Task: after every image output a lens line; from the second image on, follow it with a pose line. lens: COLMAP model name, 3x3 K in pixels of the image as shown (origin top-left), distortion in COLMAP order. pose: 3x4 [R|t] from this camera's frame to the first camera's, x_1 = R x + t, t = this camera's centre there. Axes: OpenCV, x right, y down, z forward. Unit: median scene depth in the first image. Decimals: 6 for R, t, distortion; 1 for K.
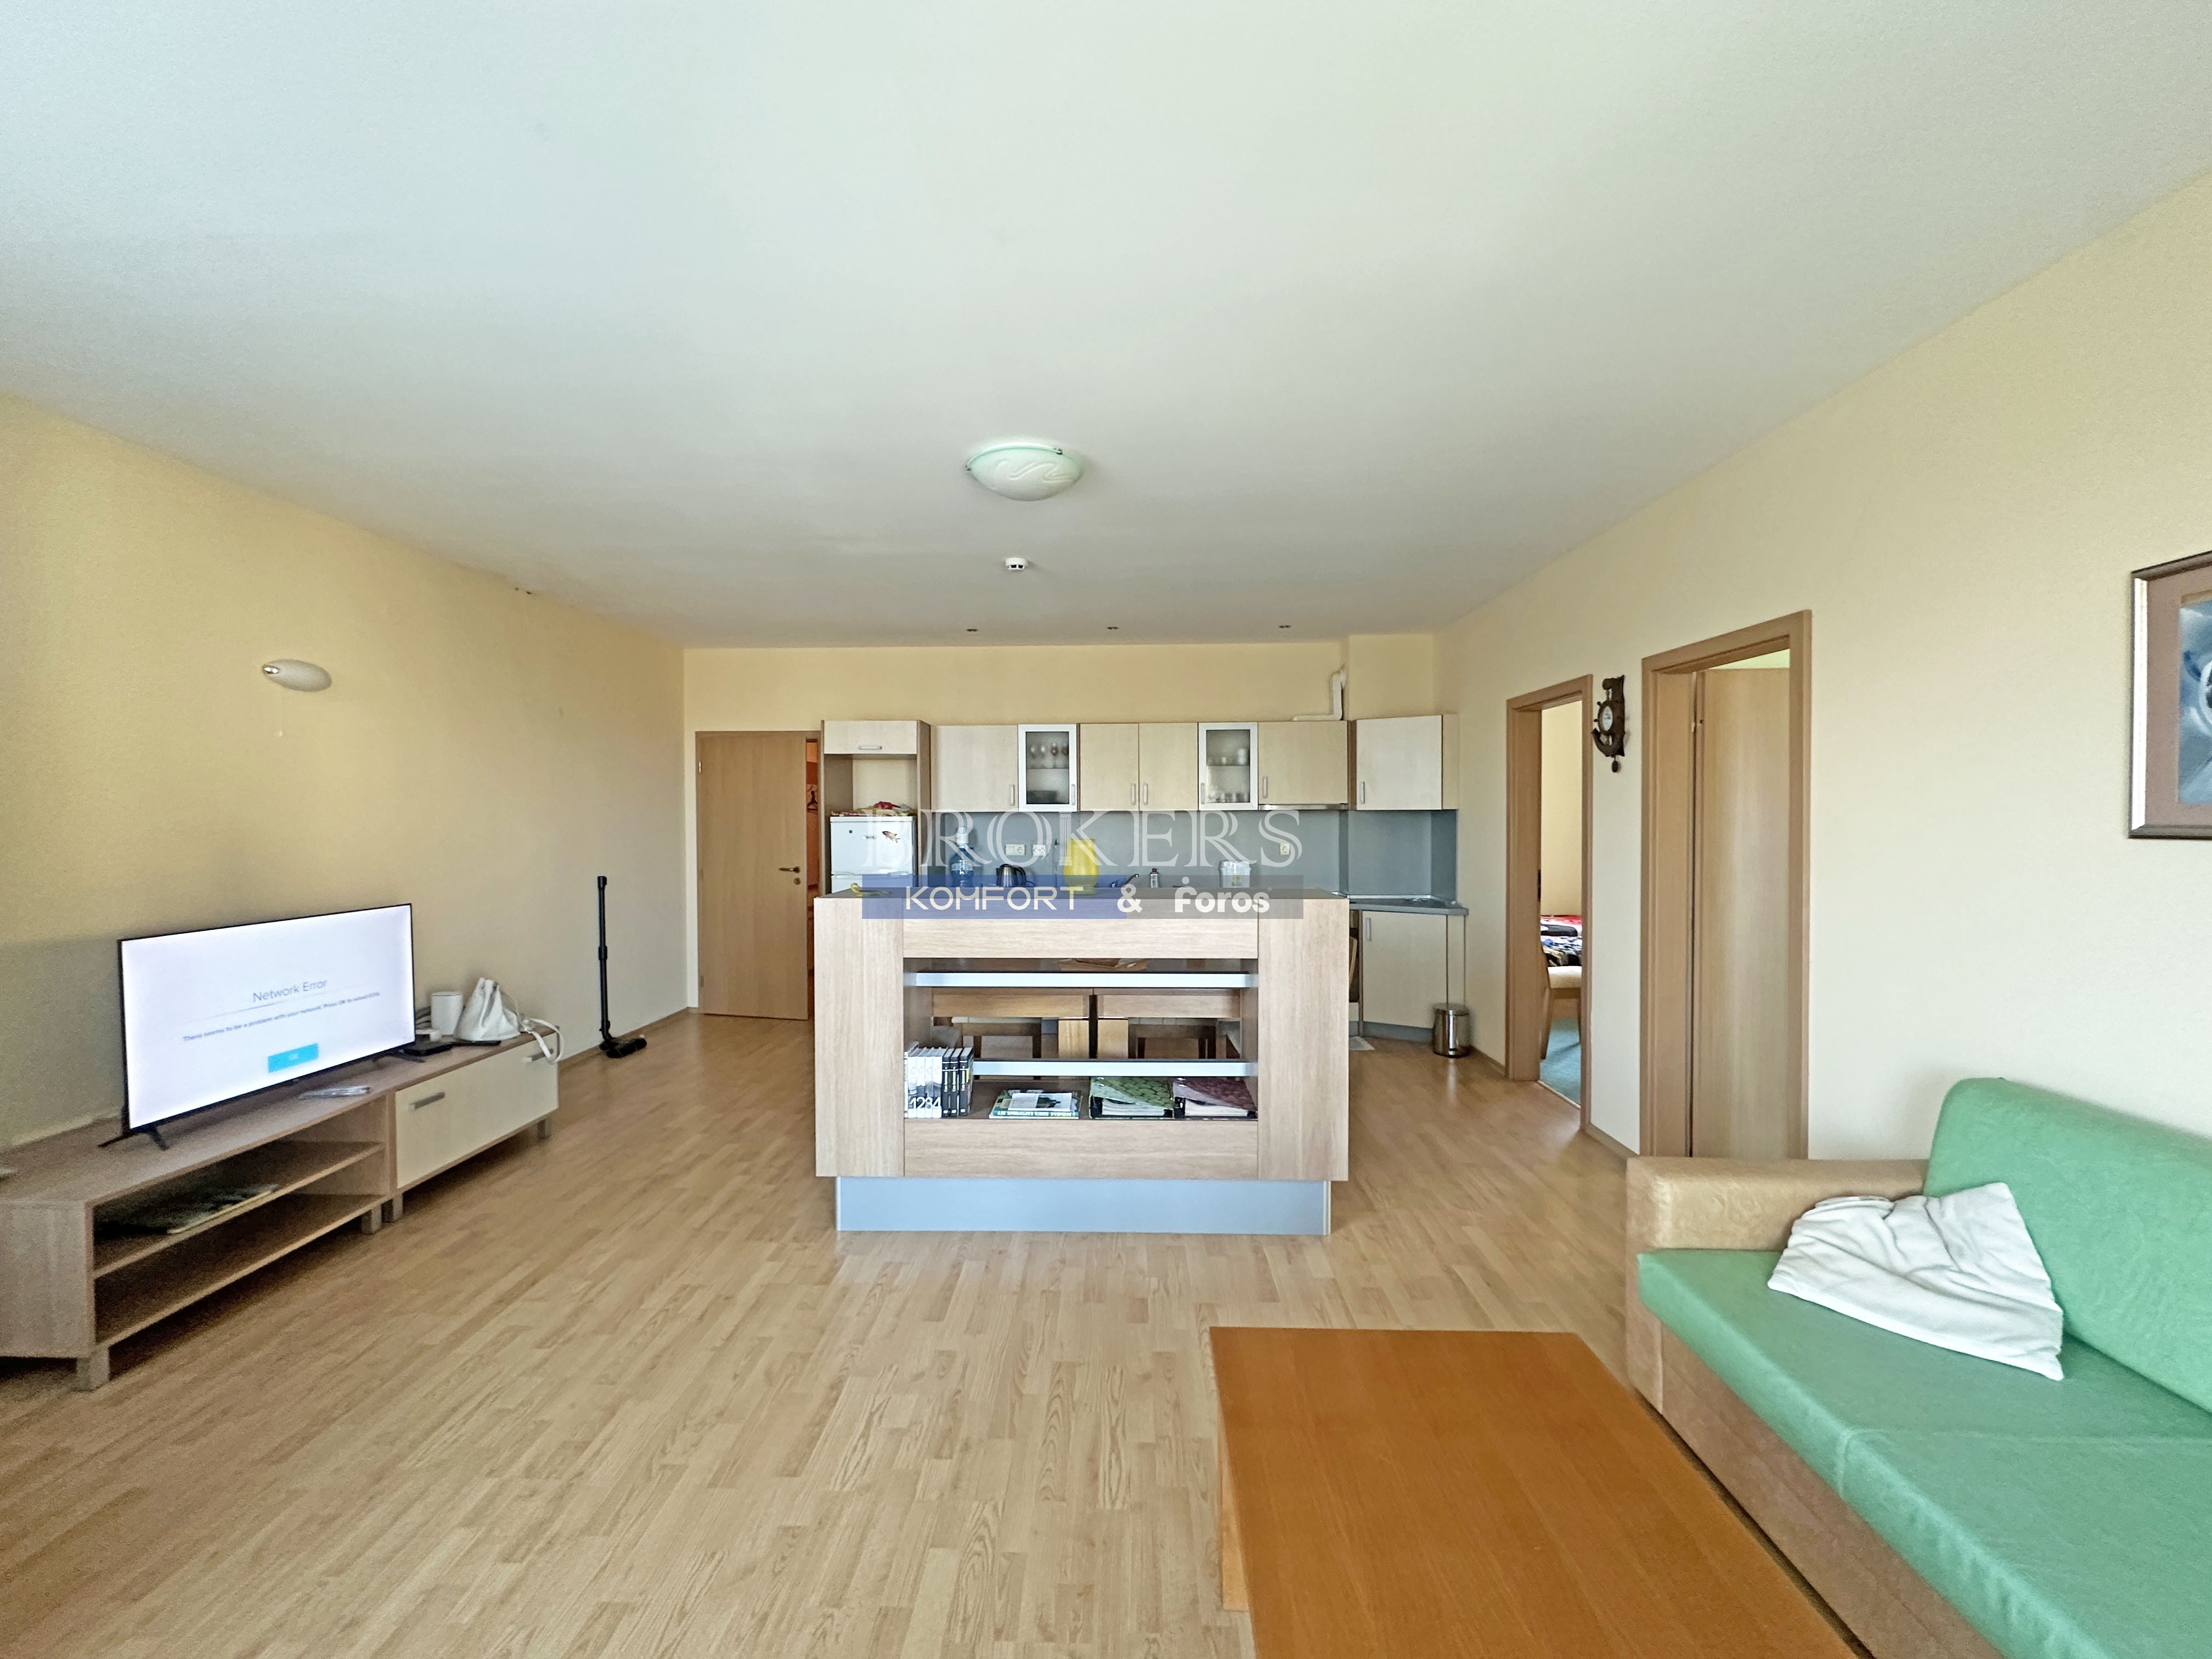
lens RADIAL K [[882.2, 0, 1101.0], [0, 882.2, 829.1], [0, 0, 1]] dist [-0.002652, 0.000121]
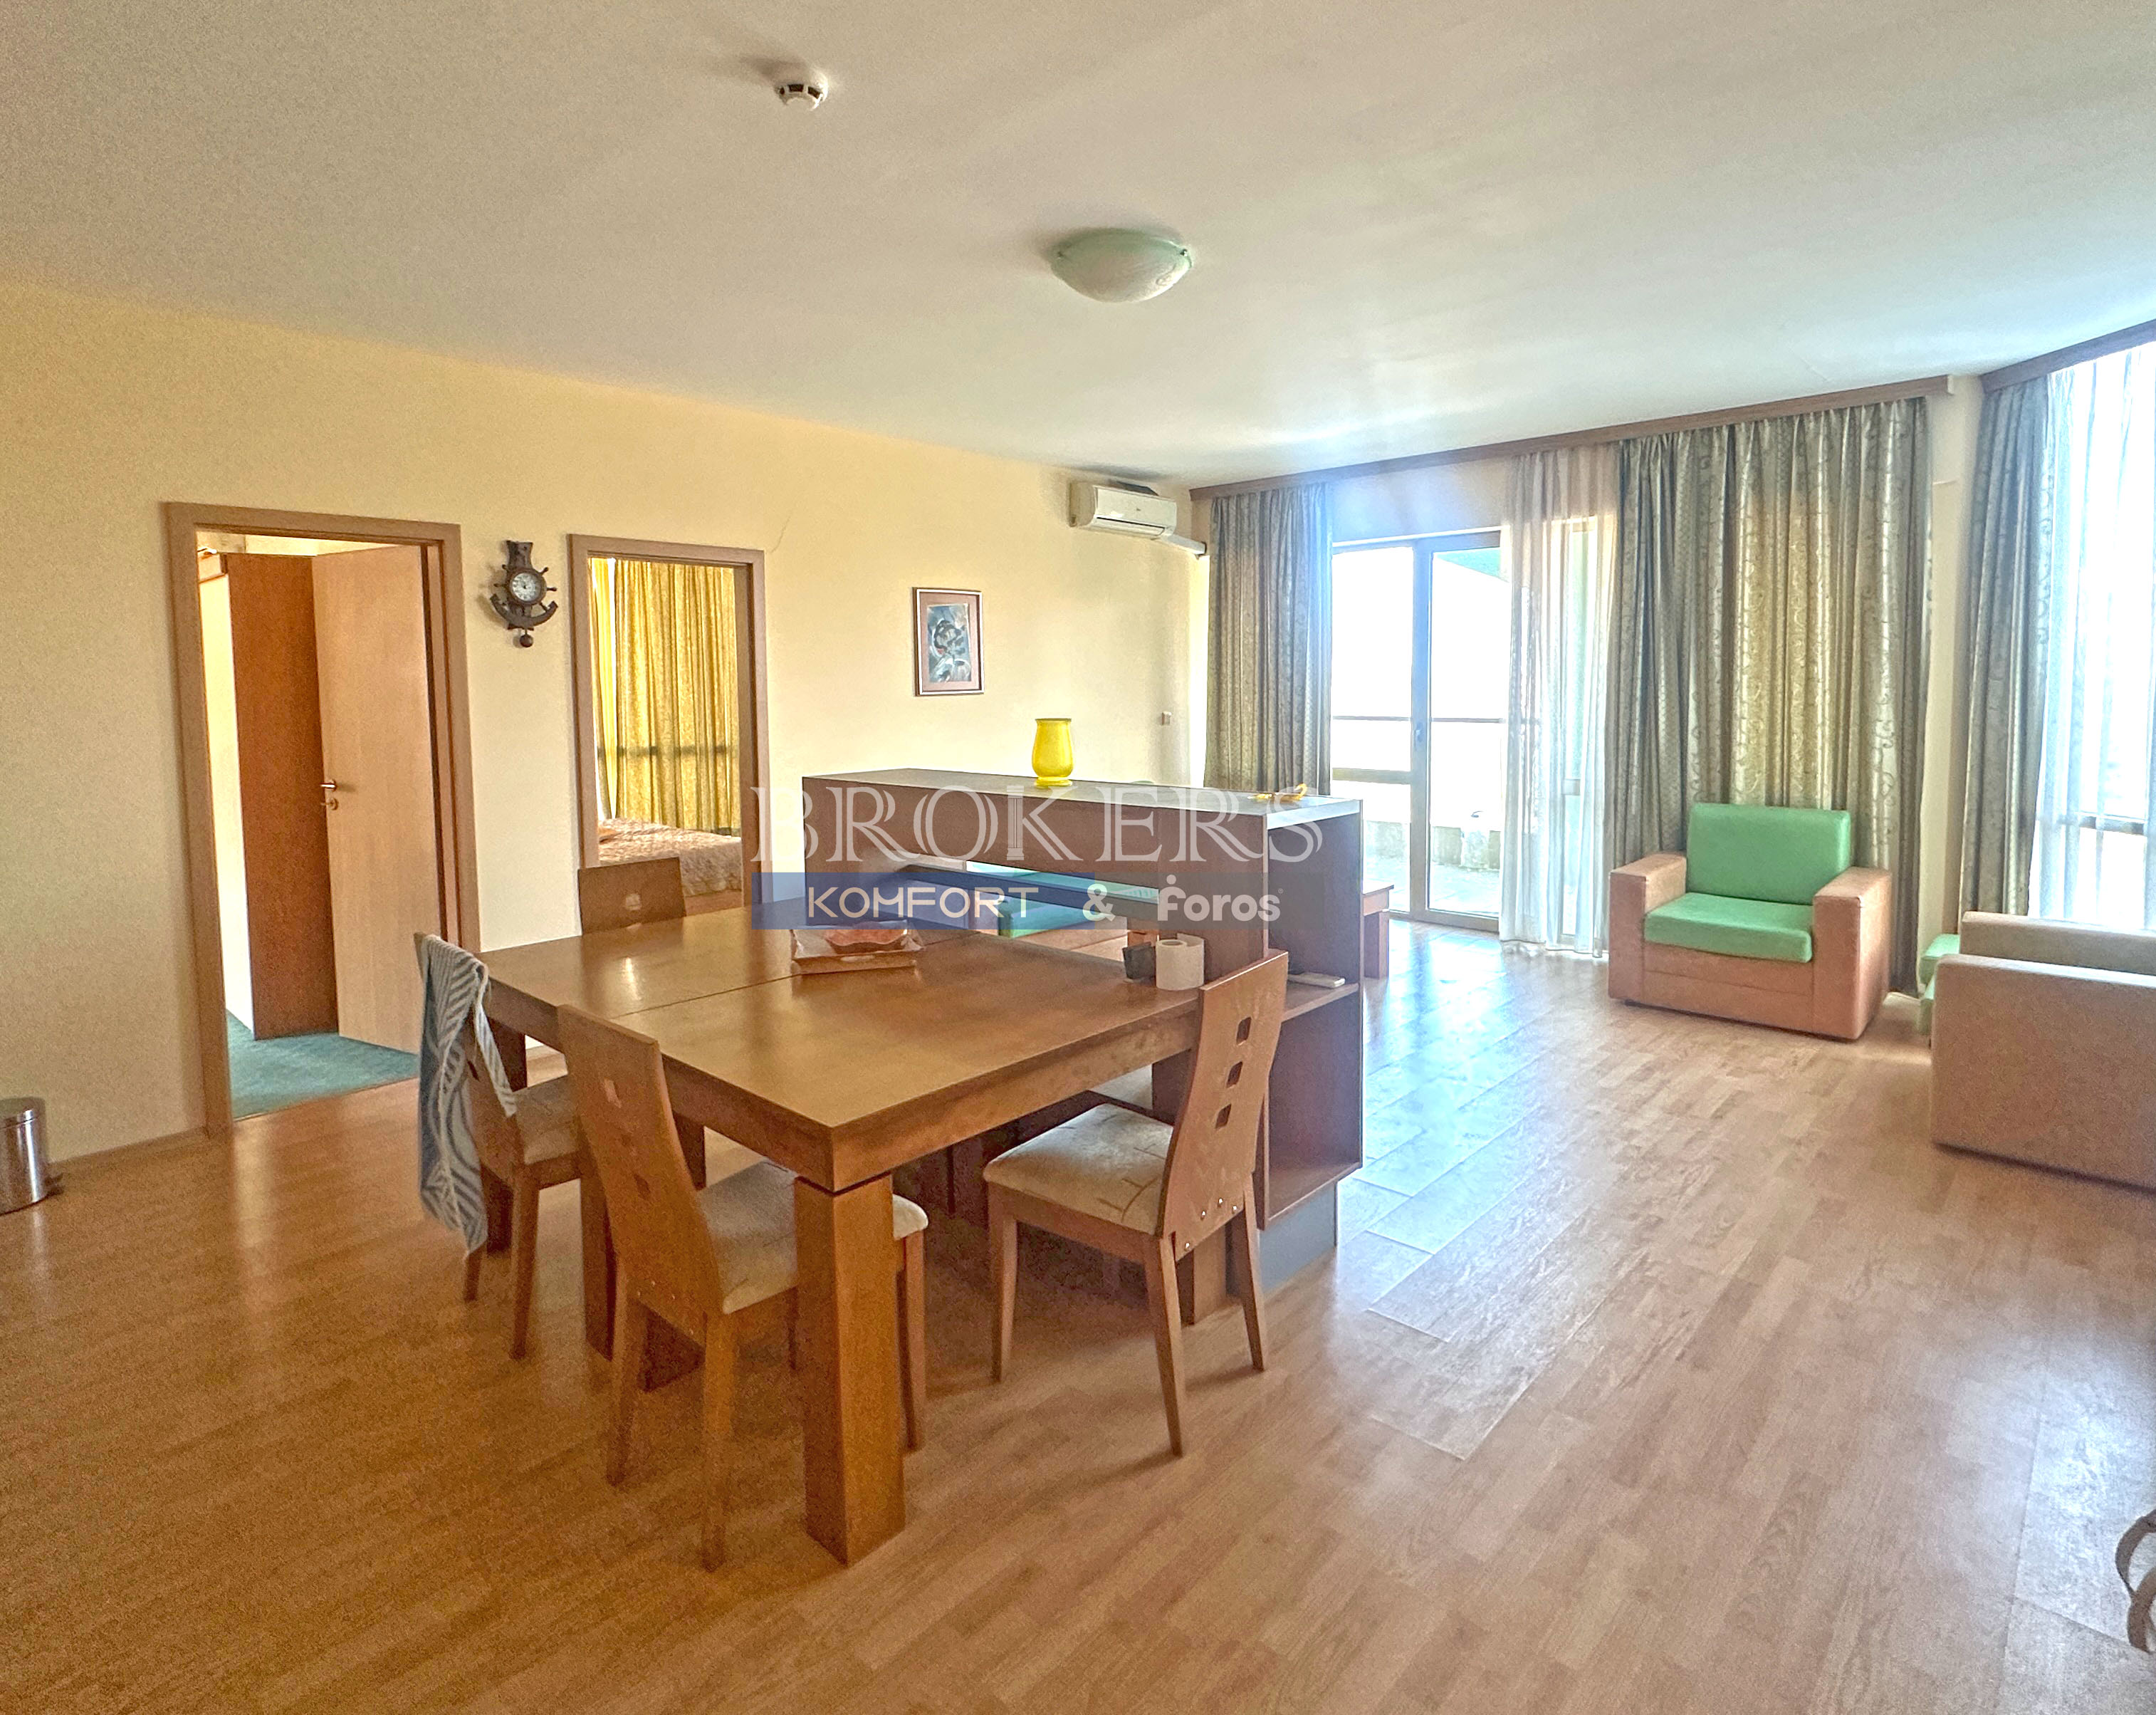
lens RADIAL K [[1145.4, 0, 1081.6], [0, 1145.4, 755.1], [0, 0, 1]] dist [0.000732, 0.000252]
pose [[-0.749147, -0.034000, 0.661531, -0.772001], [0.024509, 0.996575, 0.078975, -0.040194], [-0.661951, 0.075377, -0.745748, 1.851982]]
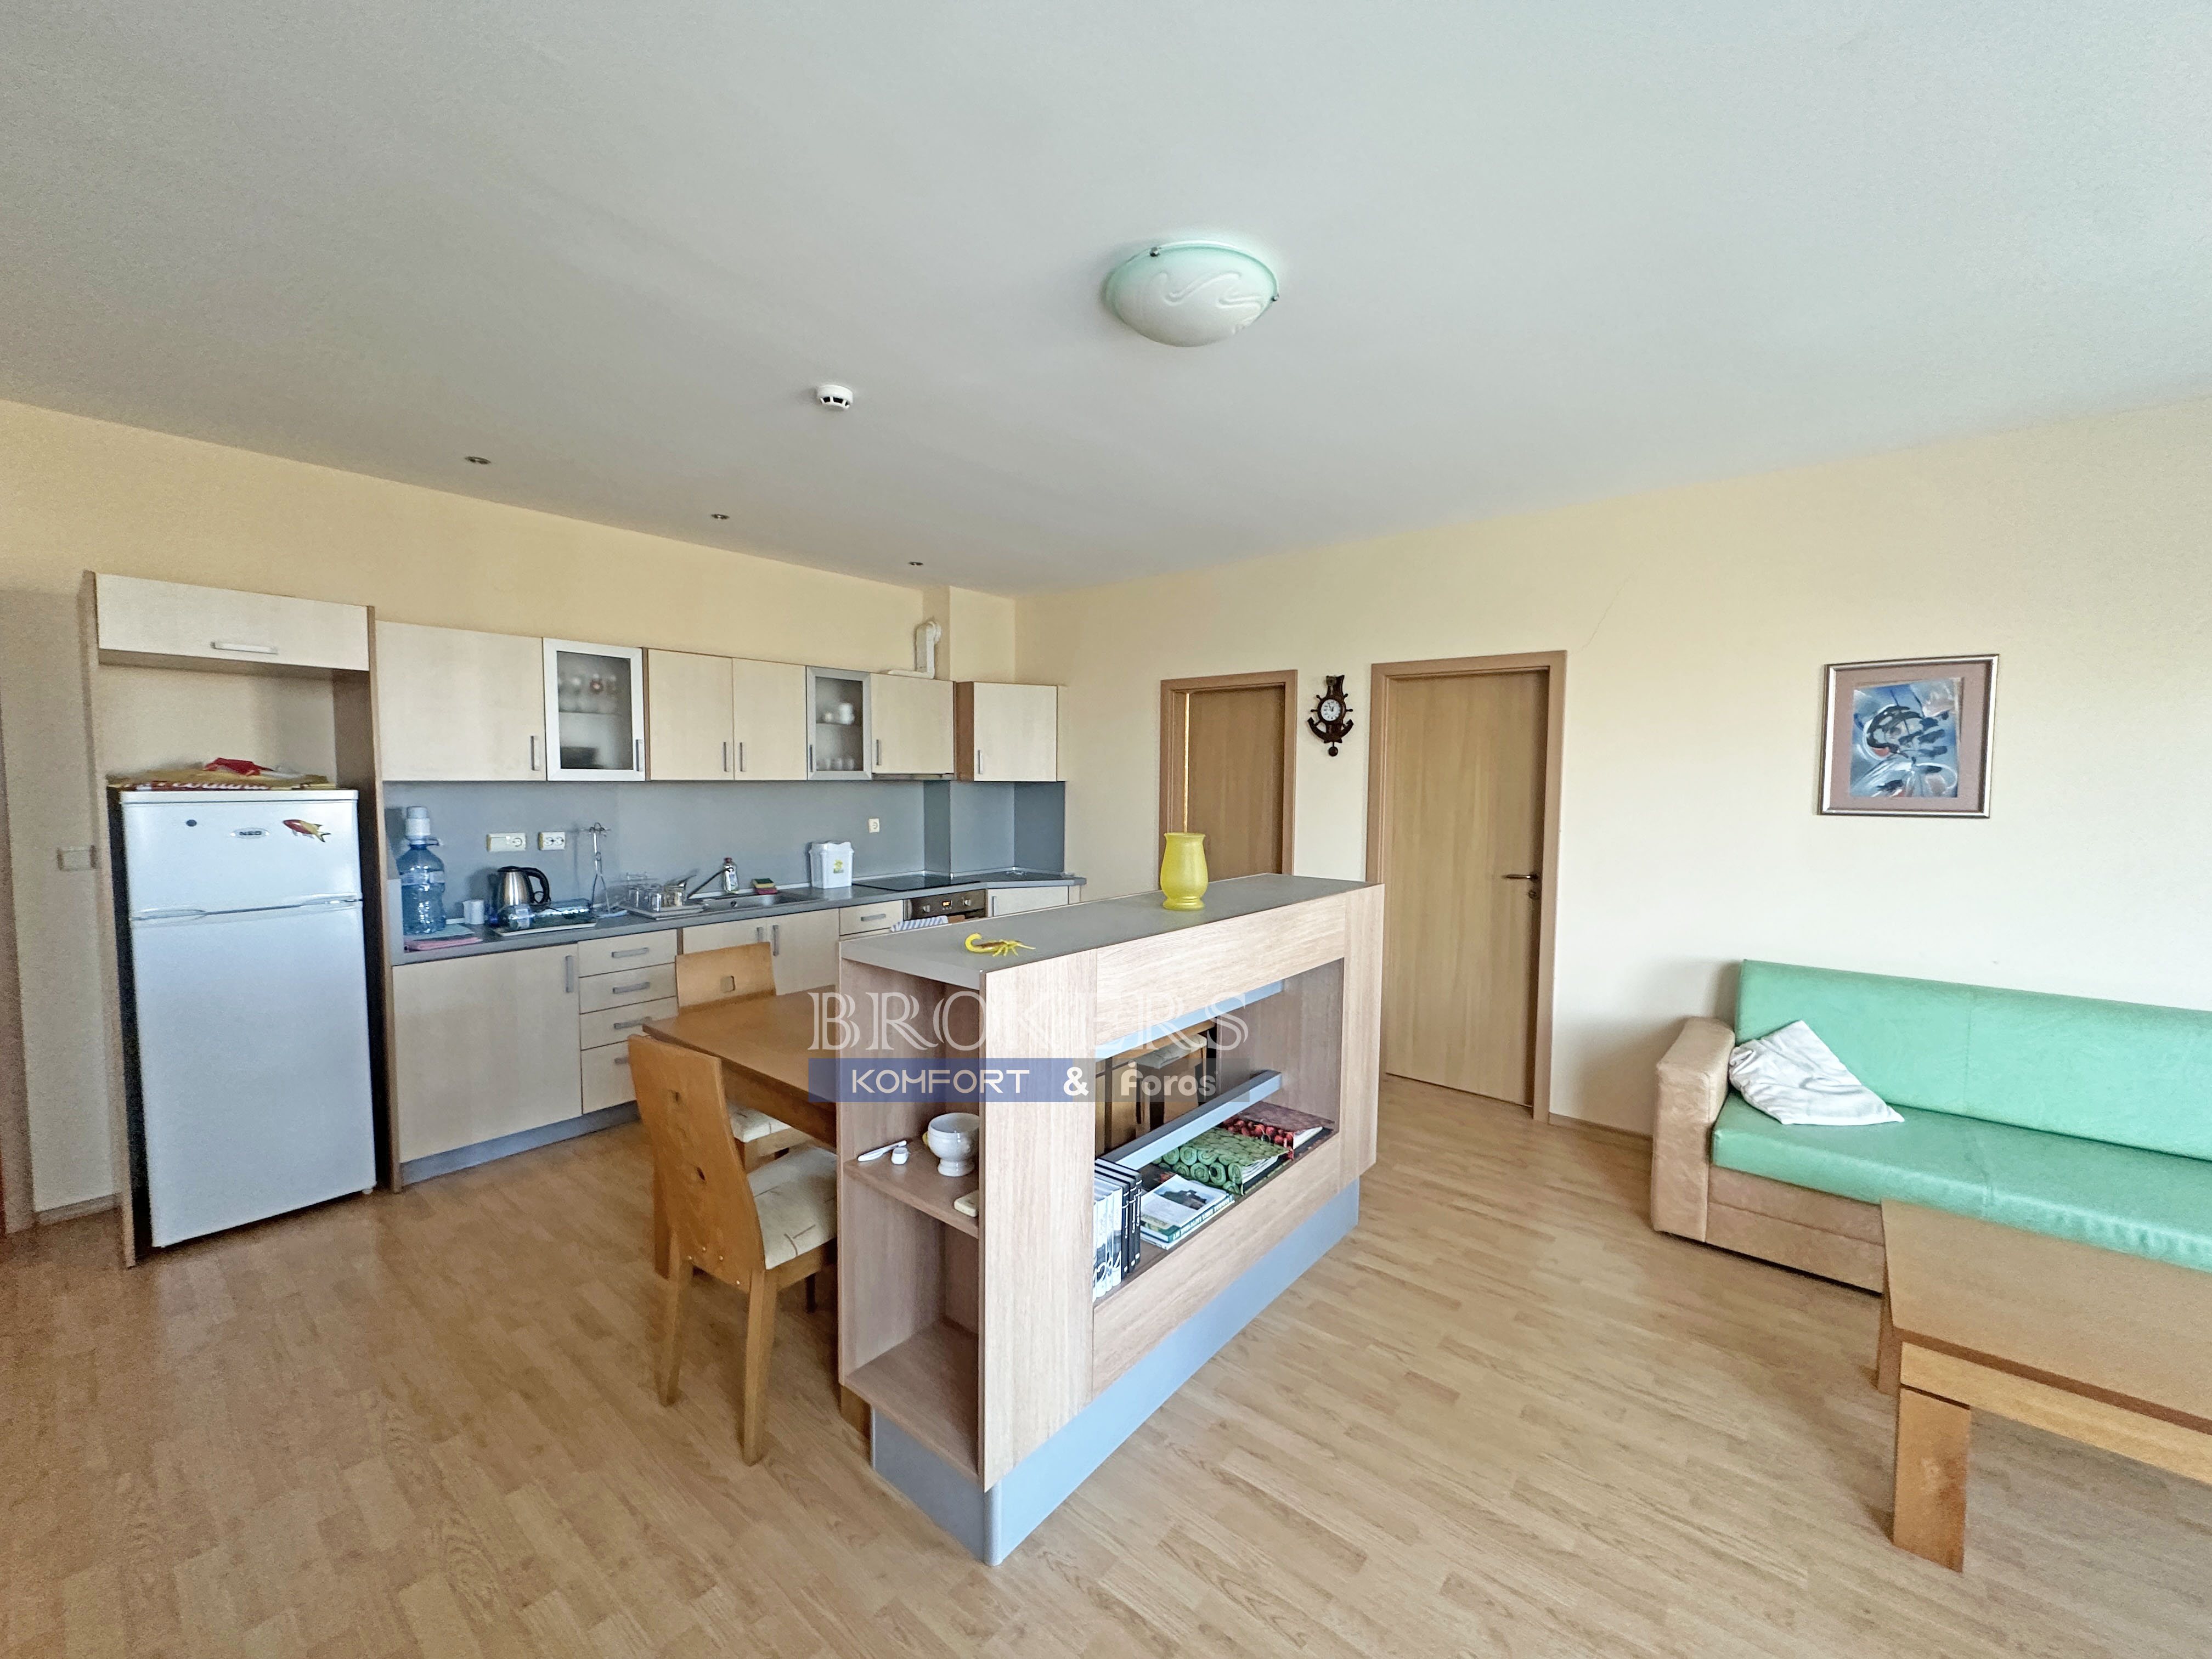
lens RADIAL K [[882.2, 0, 1101.0], [0, 882.2, 829.1], [0, 0, 1]] dist [-0.002652, 0.000121]
pose [[0.613287, -0.039276, 0.788883, -0.678005], [0.001922, 0.998834, 0.048234, -0.029414], [-0.789858, -0.028065, 0.612648, 0.629319]]
